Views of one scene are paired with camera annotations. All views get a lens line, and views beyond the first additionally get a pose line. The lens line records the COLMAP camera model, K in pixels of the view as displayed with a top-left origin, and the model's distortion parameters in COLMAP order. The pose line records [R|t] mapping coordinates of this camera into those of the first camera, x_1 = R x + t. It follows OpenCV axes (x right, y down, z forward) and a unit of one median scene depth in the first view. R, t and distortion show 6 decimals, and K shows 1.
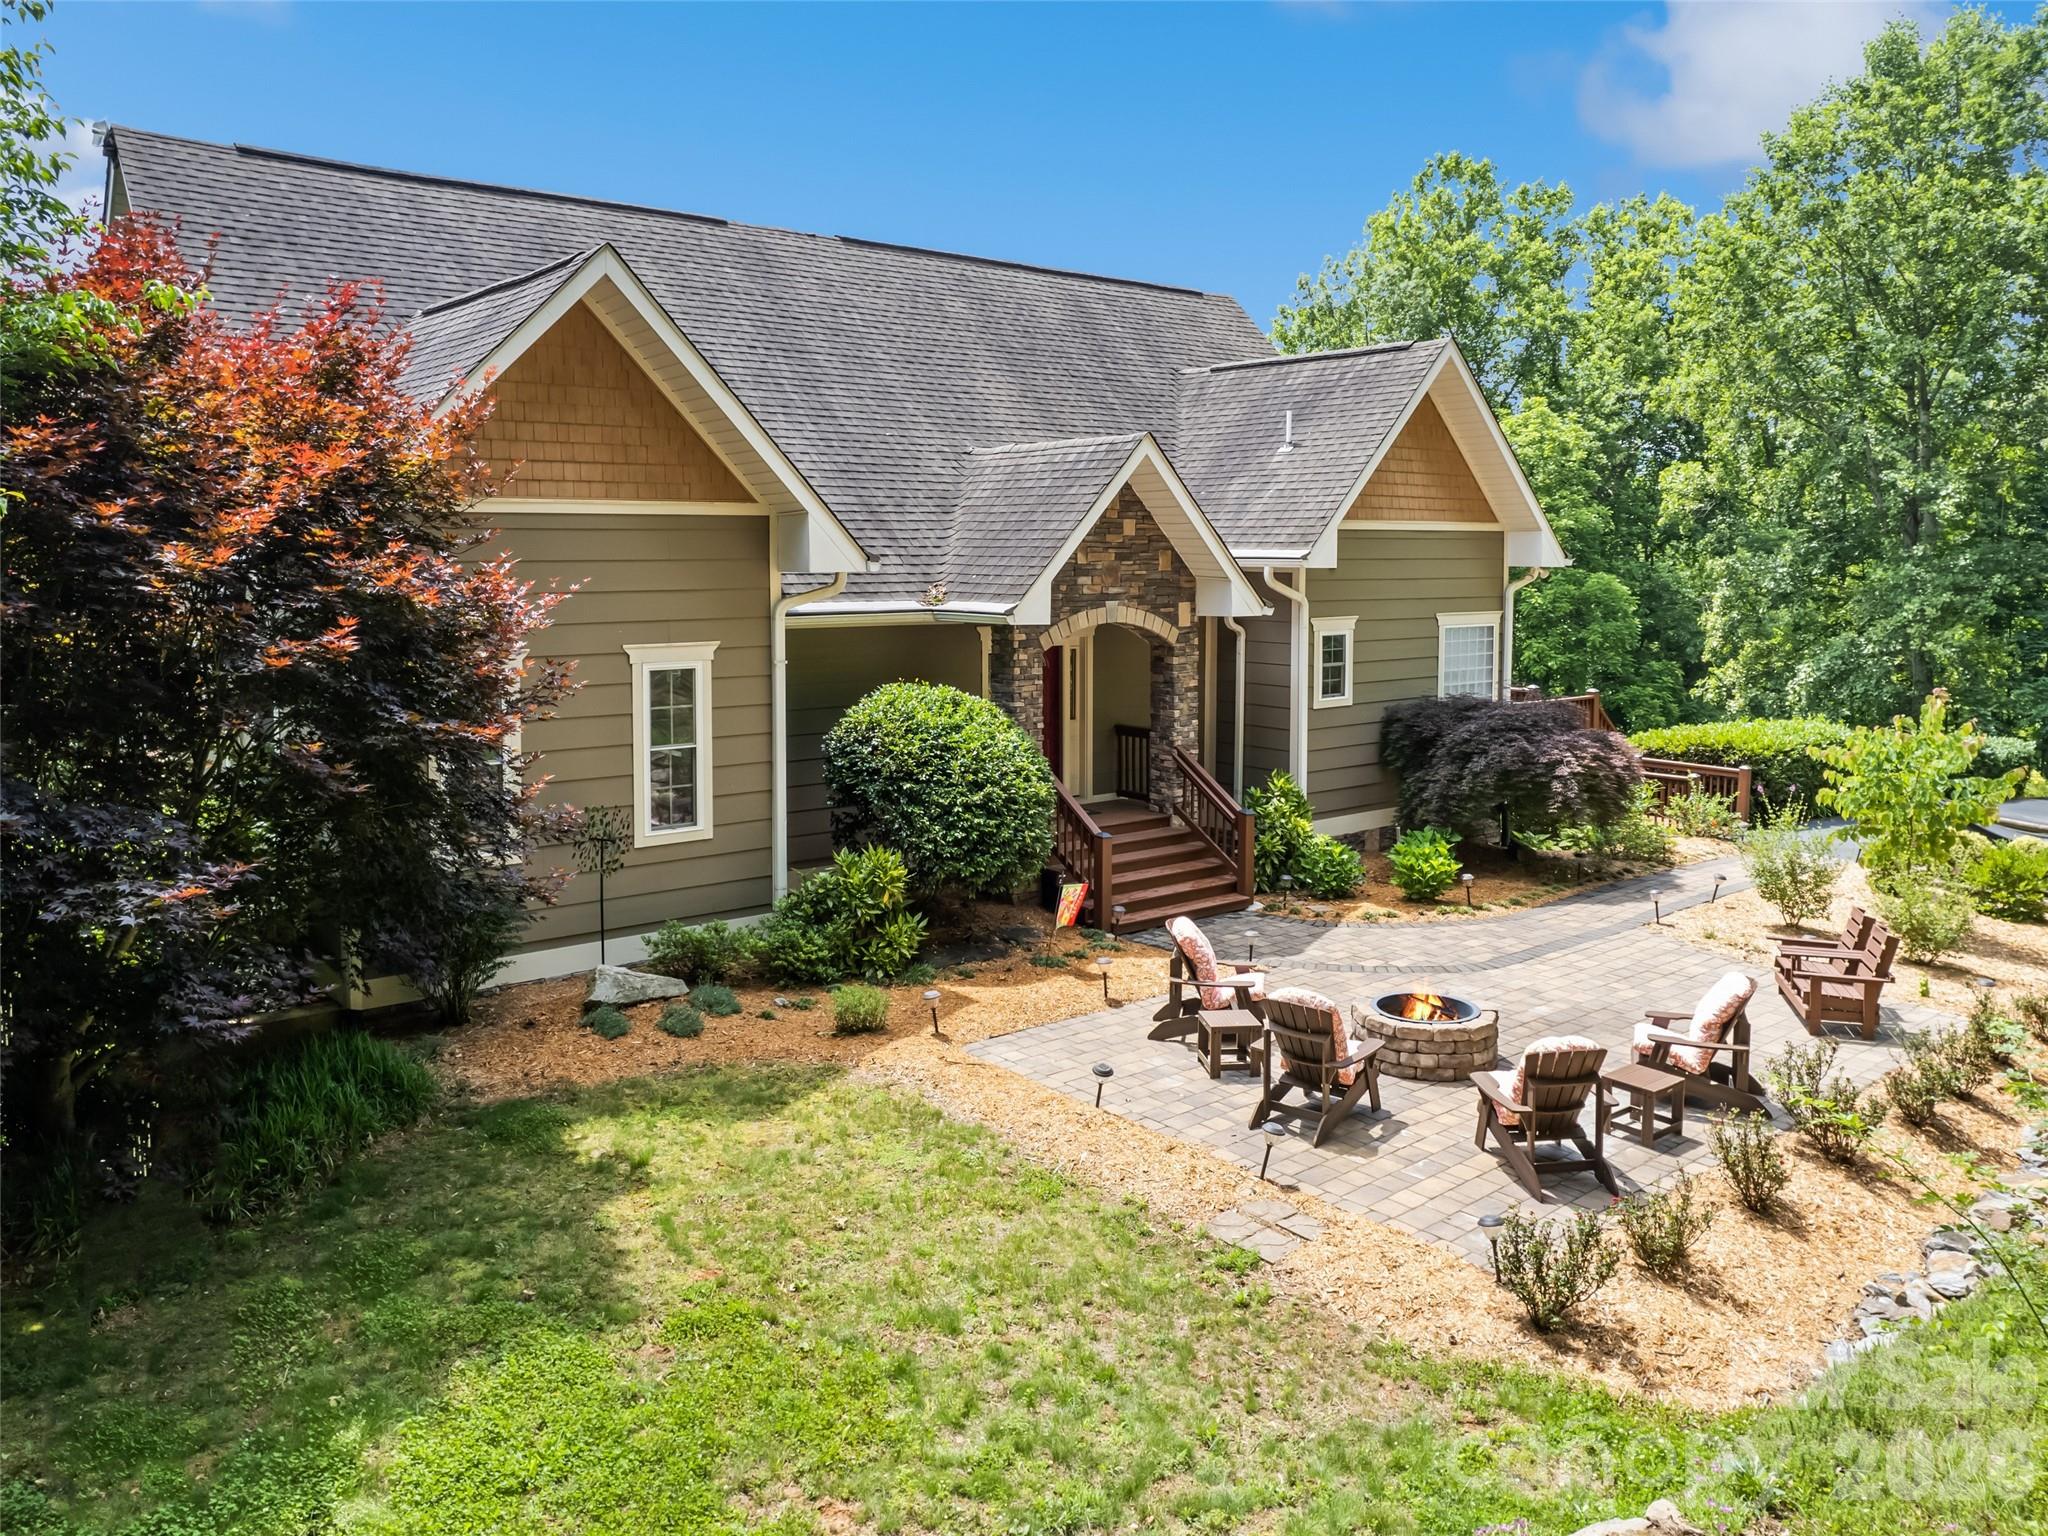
lens RADIAL K [[1538.6, 0, 1029.4], [0, 1538.6, 598.5], [0, 0, 1]] dist [-0.000996, -0.000662]
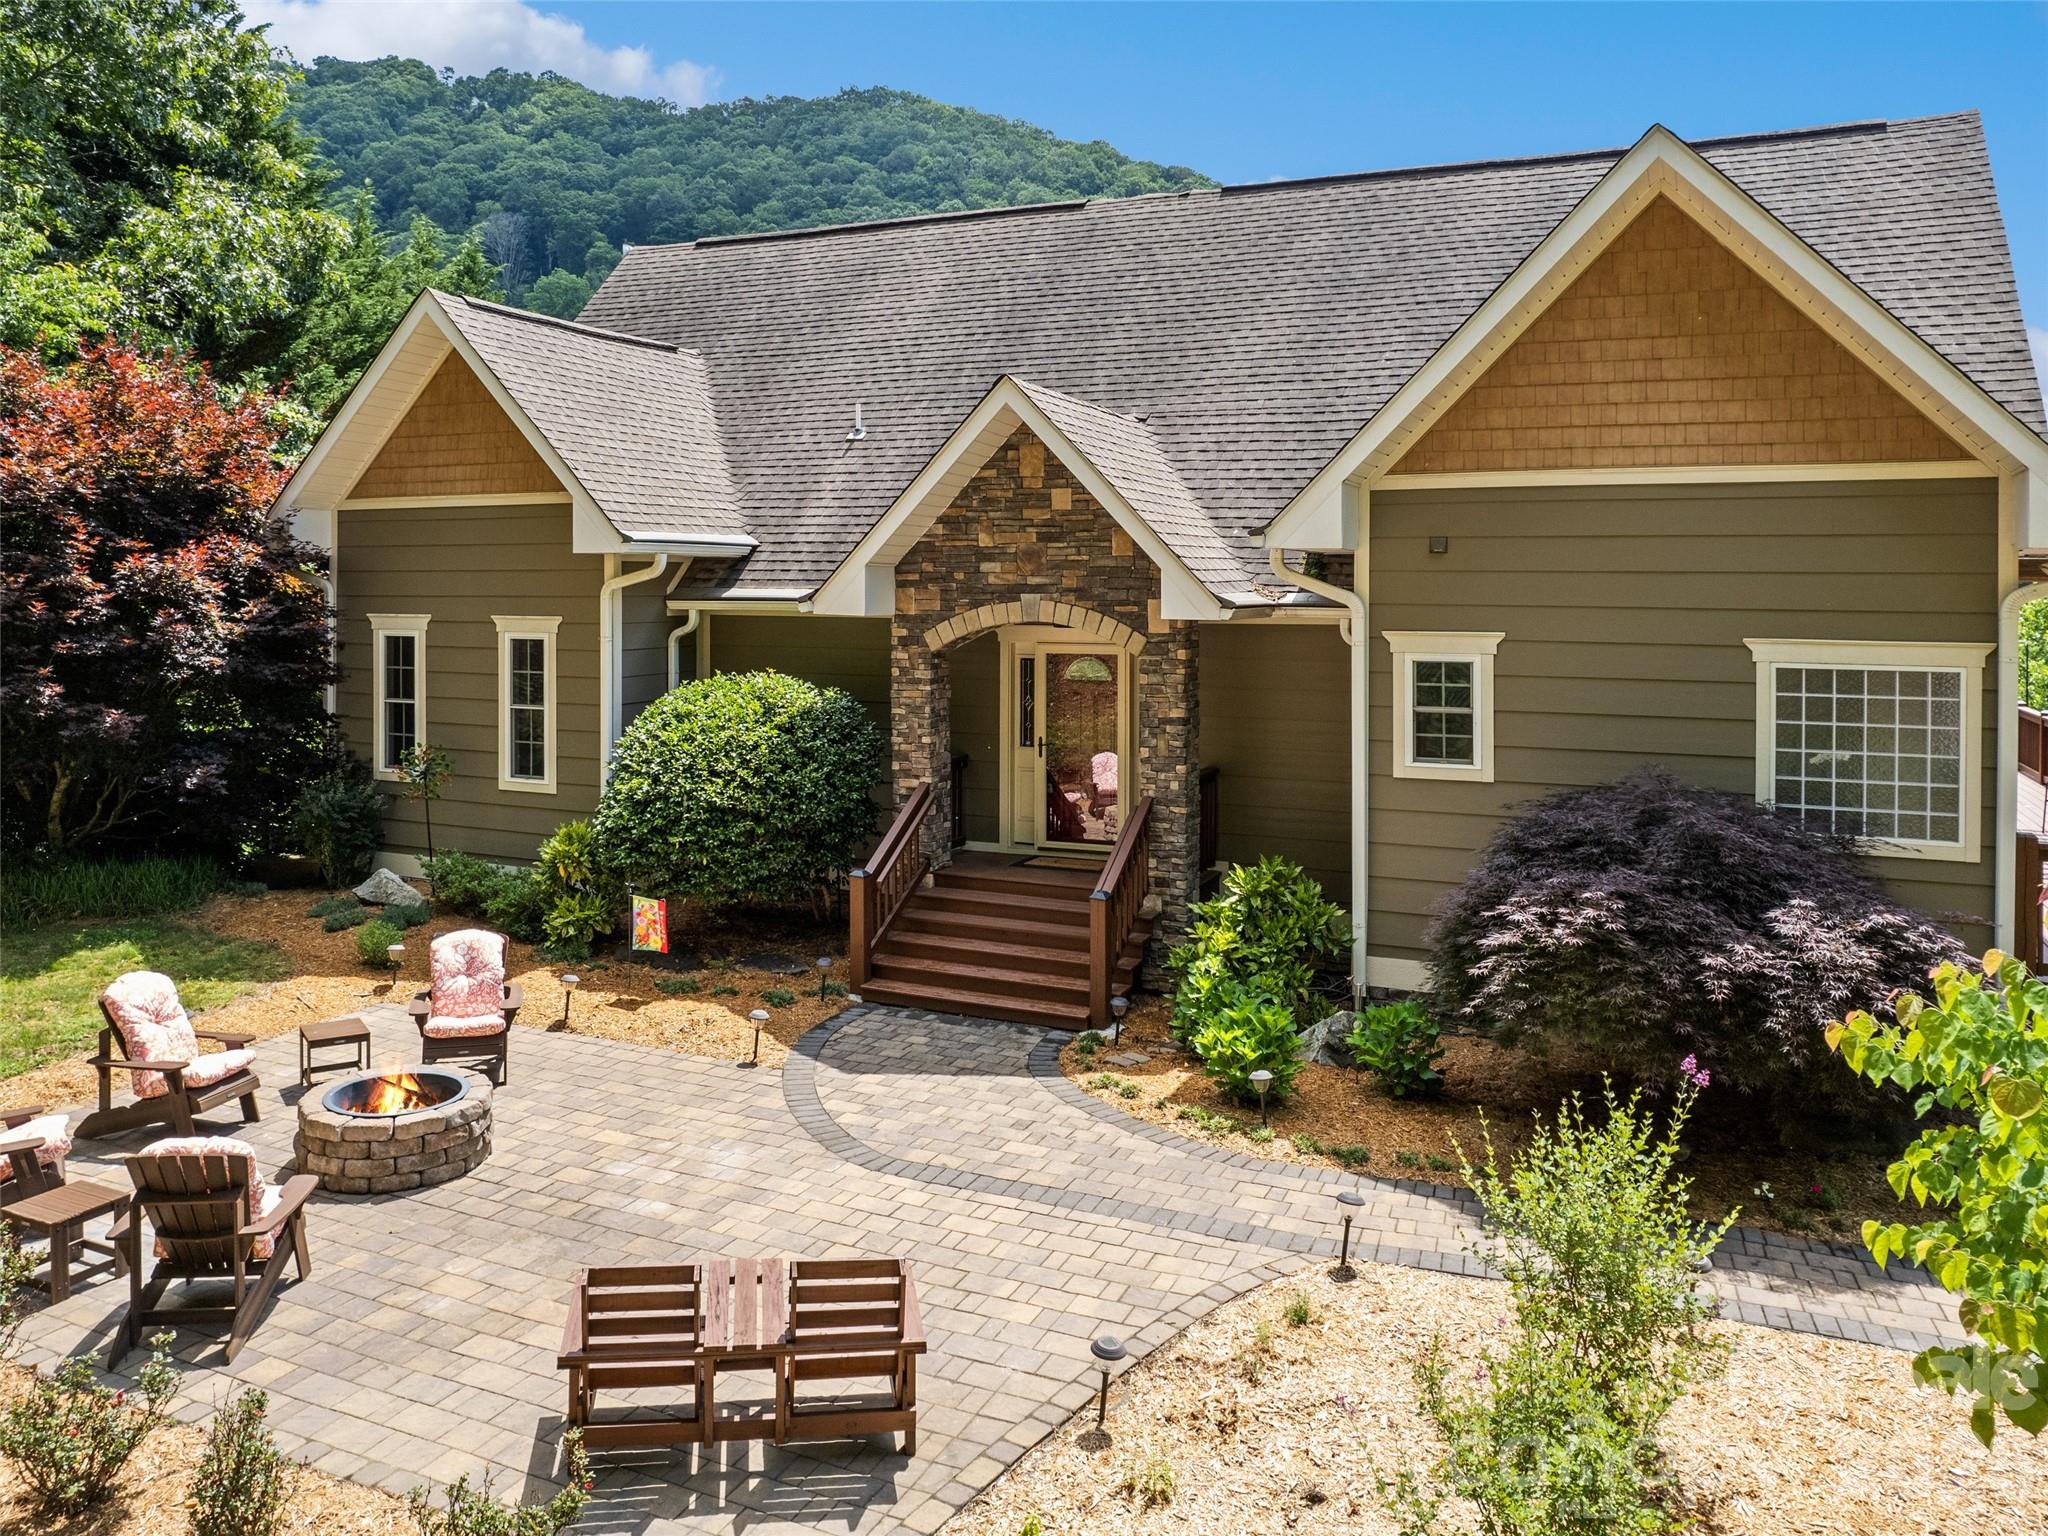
lens RADIAL K [[1538.6, 0, 1029.4], [0, 1538.6, 598.5], [0, 0, 1]] dist [-0.000996, -0.000662]
pose [[0.436487, 0.008769, -0.899668, 0.740423], [-0.031655, 0.999483, -0.005616, 0.008049], [0.899154, 0.030930, 0.436539, 0.641616]]
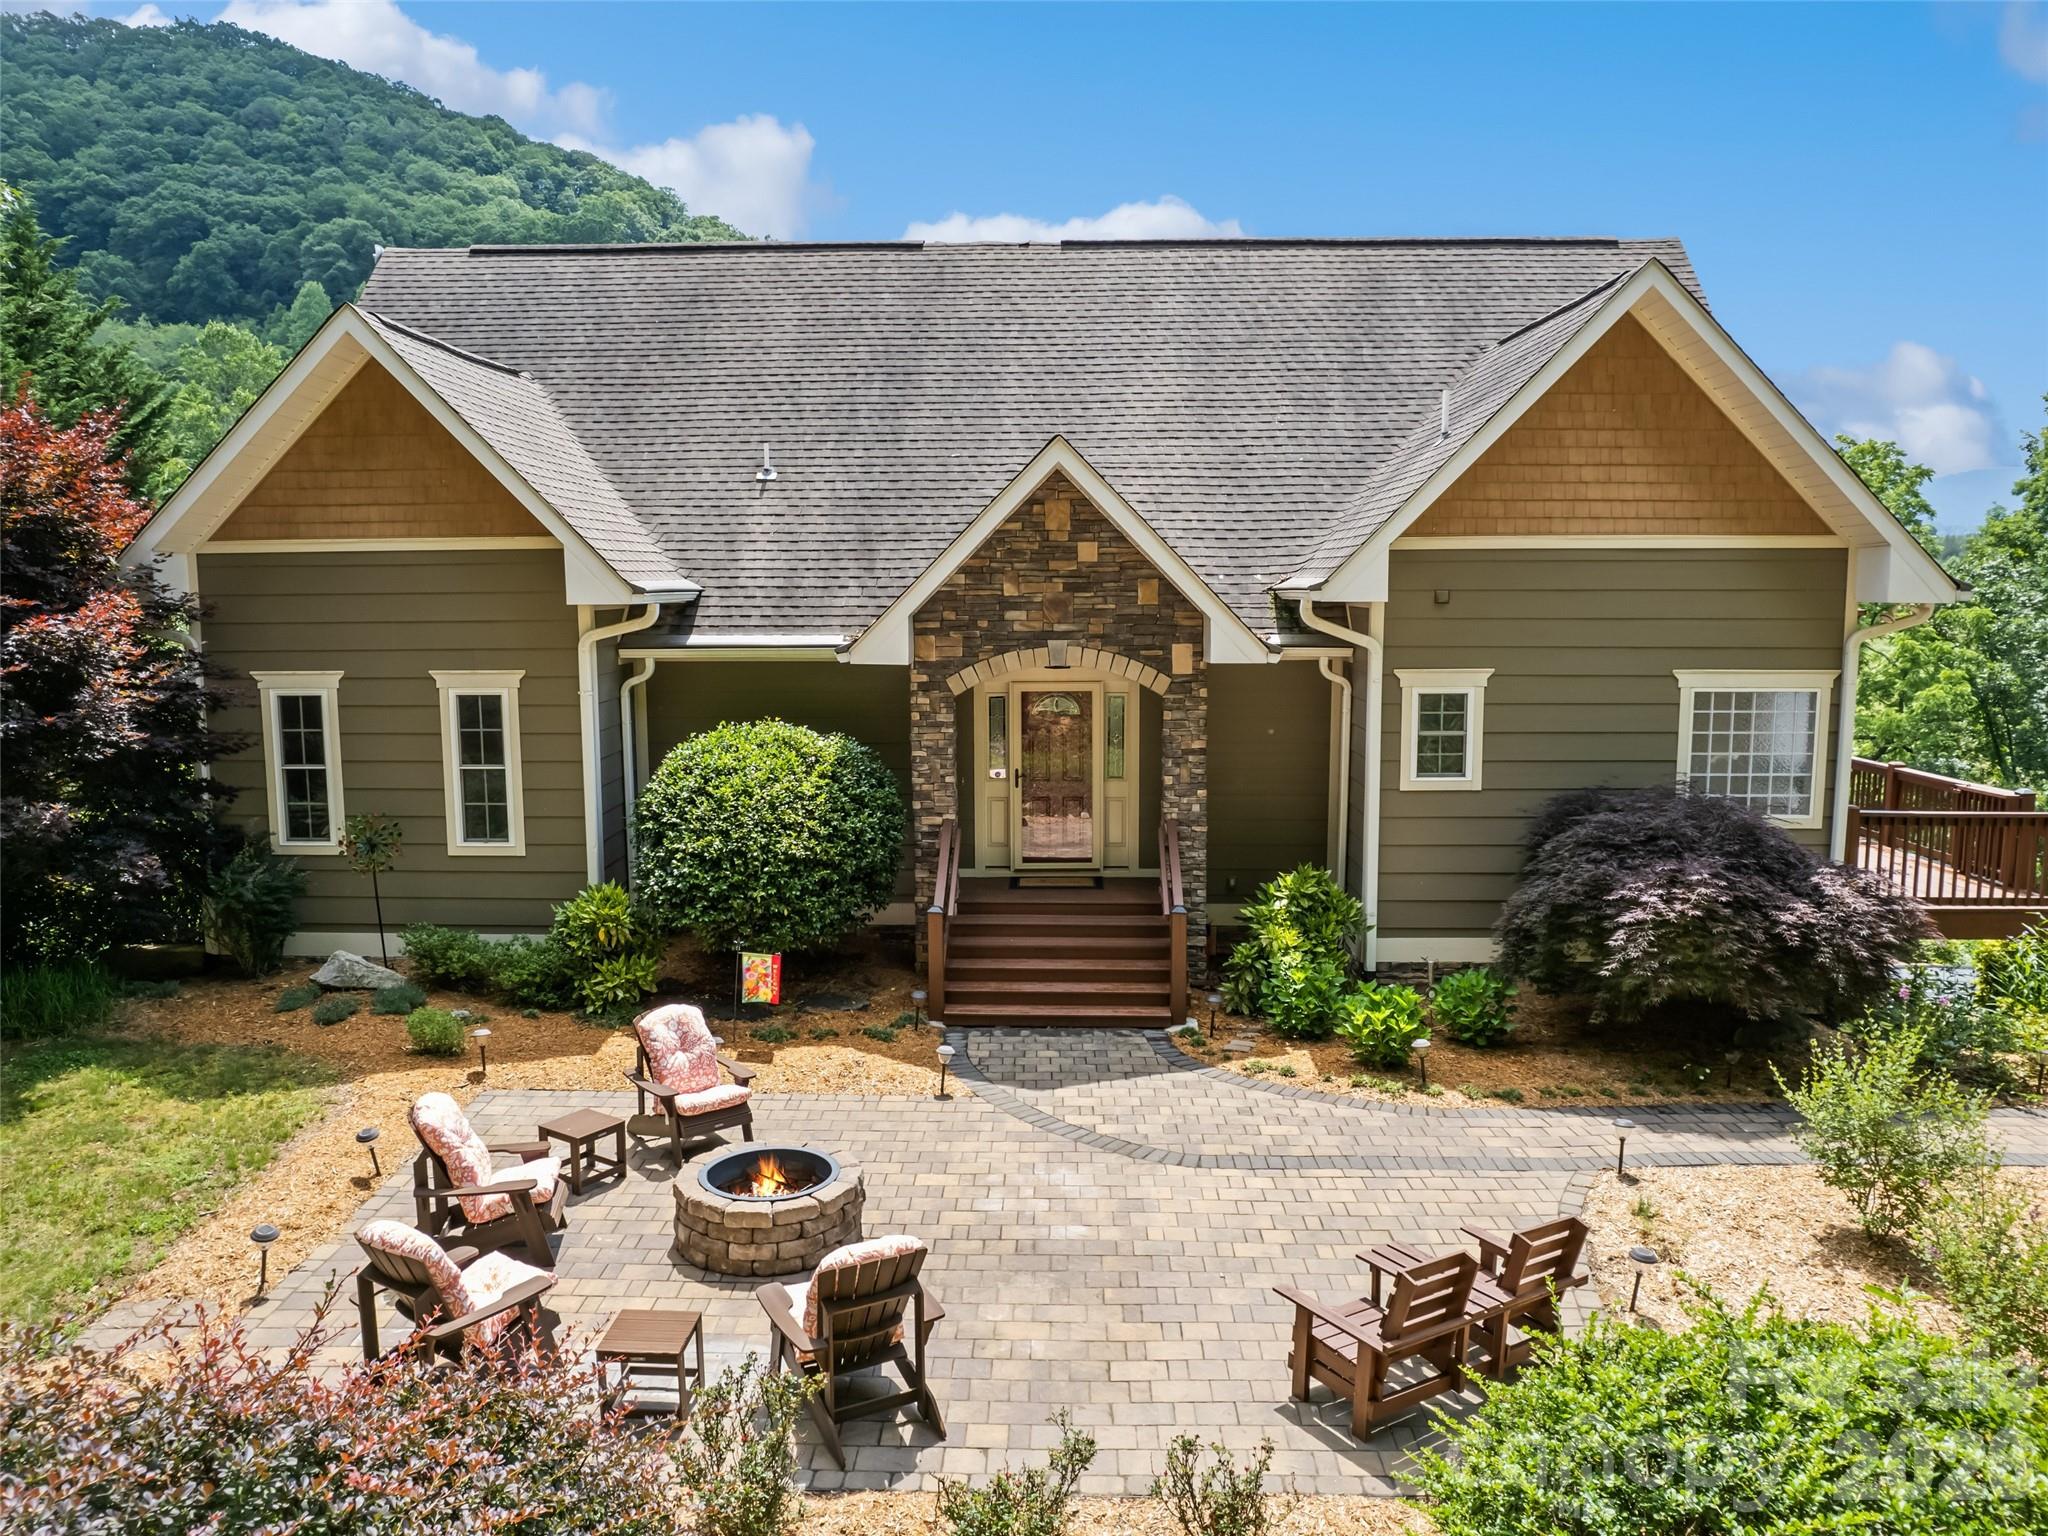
lens RADIAL K [[1482.8, 0, 1024.0], [0, 1482.8, 768.0], [0, 0, 1]] dist [-0.011583, -0.003629]
pose [[0.750099, 0.078444, -0.656657, 0.566428], [-0.015158, 0.994719, 0.101514, -0.010786], [0.661152, -0.066192, 0.747326, 0.365228]]
